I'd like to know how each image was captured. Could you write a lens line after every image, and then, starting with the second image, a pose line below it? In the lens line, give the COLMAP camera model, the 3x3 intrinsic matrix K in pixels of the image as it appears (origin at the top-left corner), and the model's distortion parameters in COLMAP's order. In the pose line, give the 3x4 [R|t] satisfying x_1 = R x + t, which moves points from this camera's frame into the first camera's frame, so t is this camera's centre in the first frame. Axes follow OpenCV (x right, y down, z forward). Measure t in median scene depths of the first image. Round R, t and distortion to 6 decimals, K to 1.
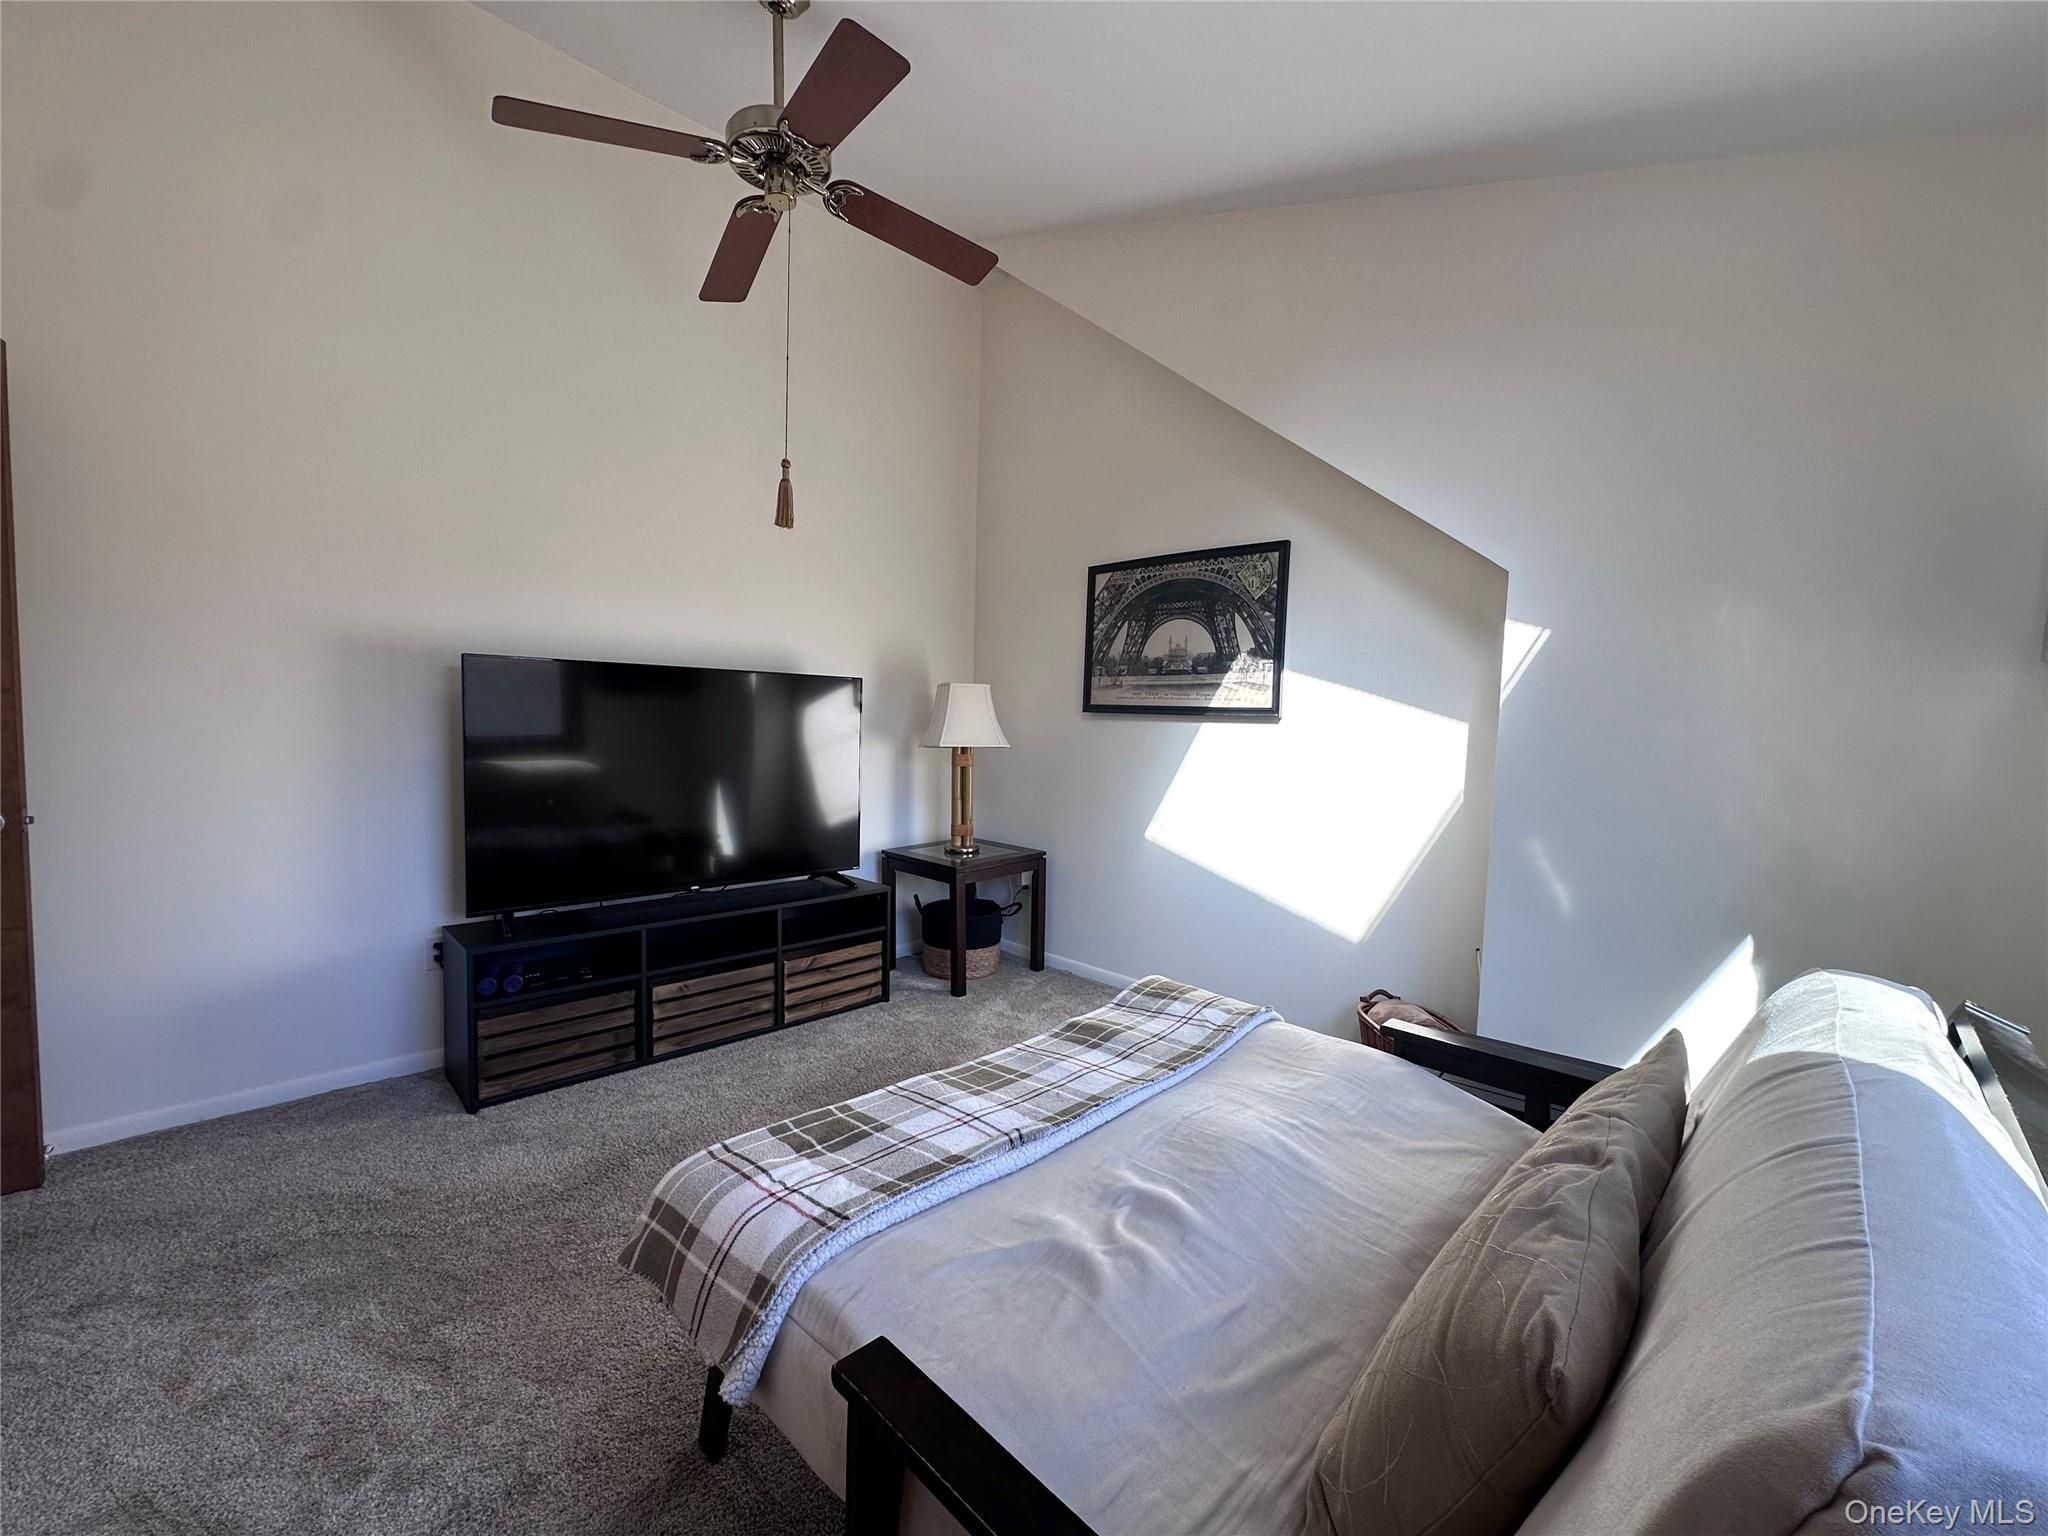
lens RADIAL K [[818.6, 0, 1023.0], [0, 818.6, 766.8], [0, 0, 1]] dist [-0.008082, 0.001911]
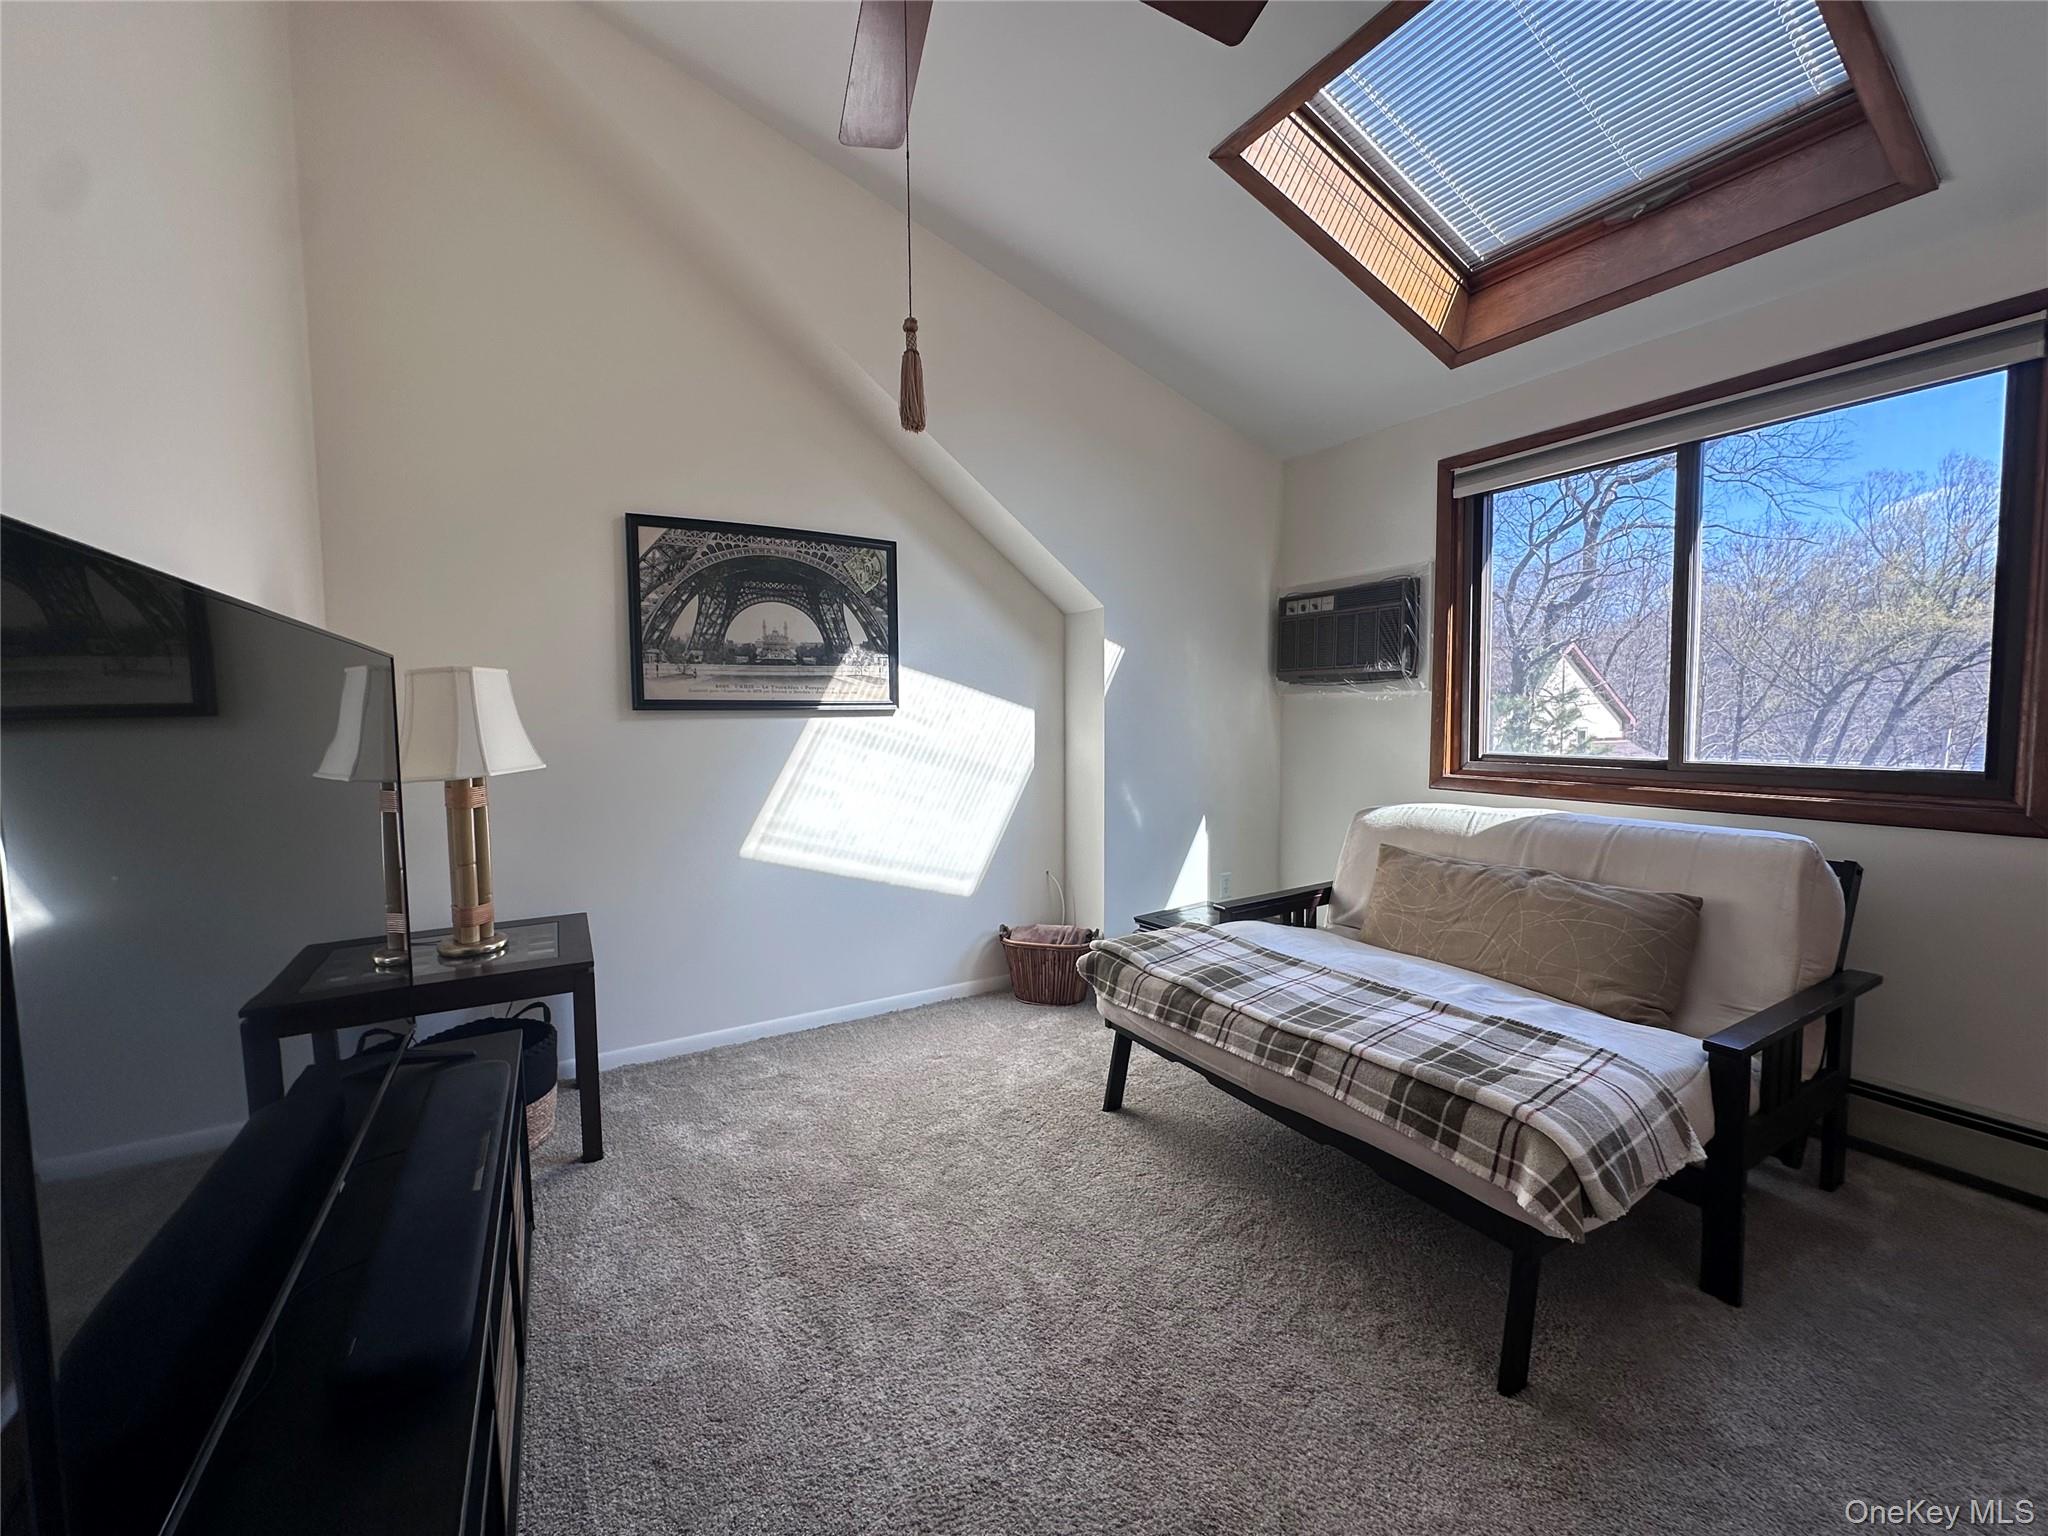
lens RADIAL K [[818.6, 0, 1023.0], [0, 818.6, 766.8], [0, 0, 1]] dist [-0.008082, 0.001911]
pose [[0.257062, -0.093822, 0.961830, -0.642380], [0.075467, 0.994186, 0.076809, -0.053872], [-0.963444, 0.052842, 0.262648, 0.548235]]
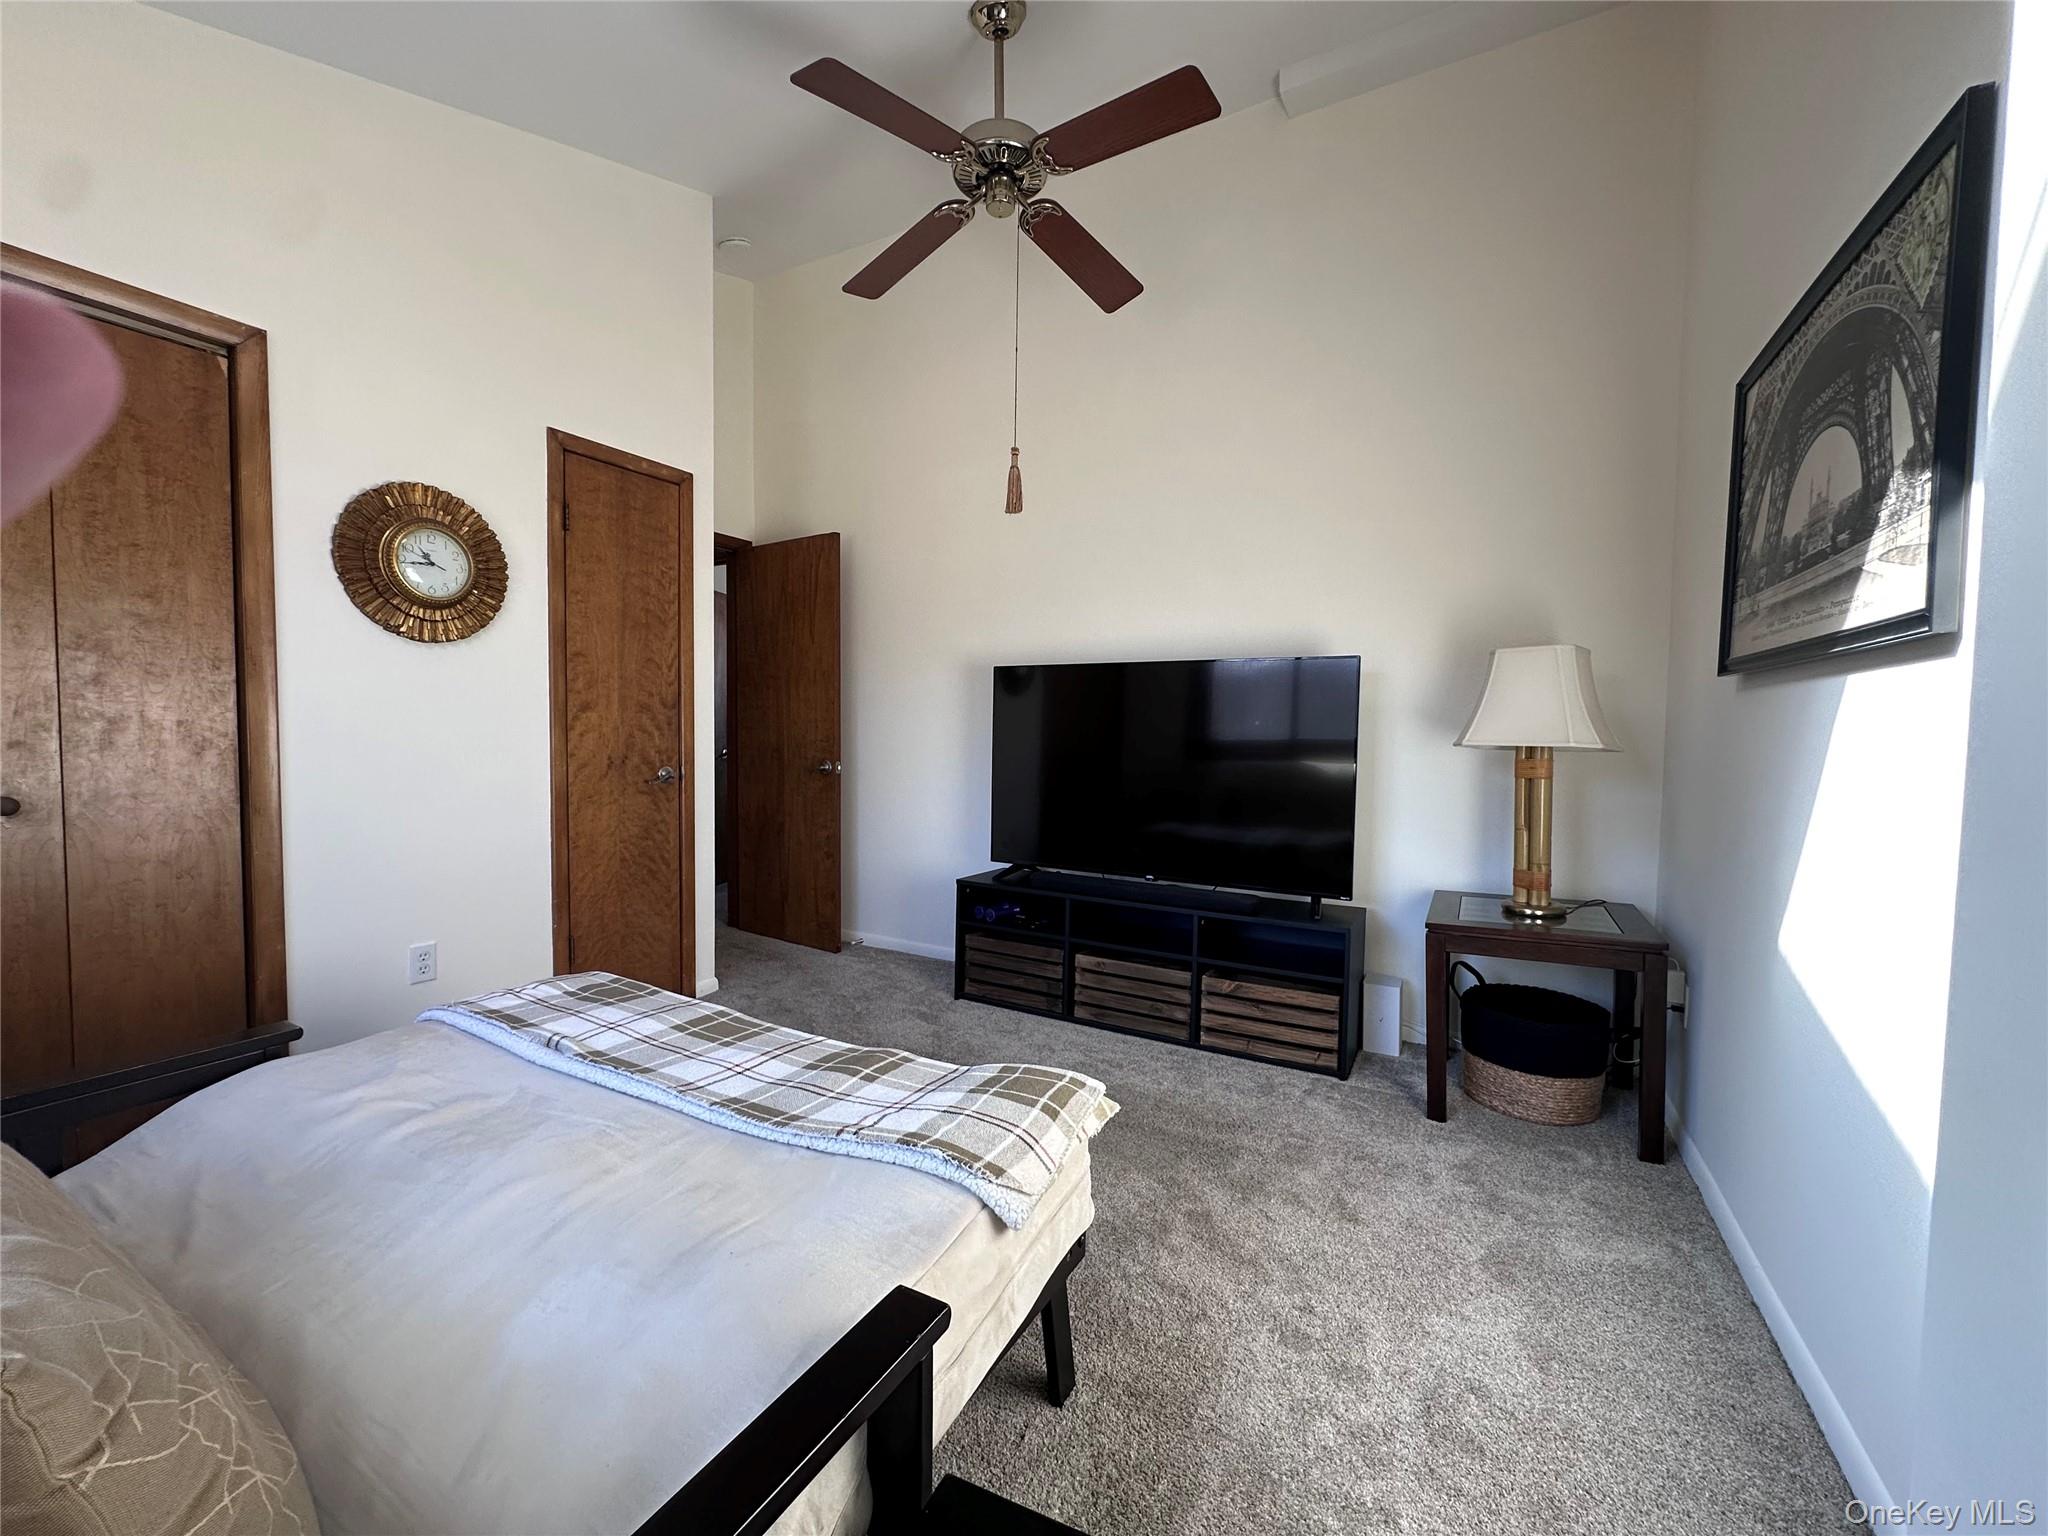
lens RADIAL K [[818.6, 0, 1023.0], [0, 818.6, 766.8], [0, 0, 1]] dist [-0.008082, 0.001911]
pose [[0.275748, 0.023087, -0.960953, 0.508478], [-0.064713, 0.997889, 0.005405, 0.015162], [0.959049, 0.060696, 0.276660, 0.533567]]
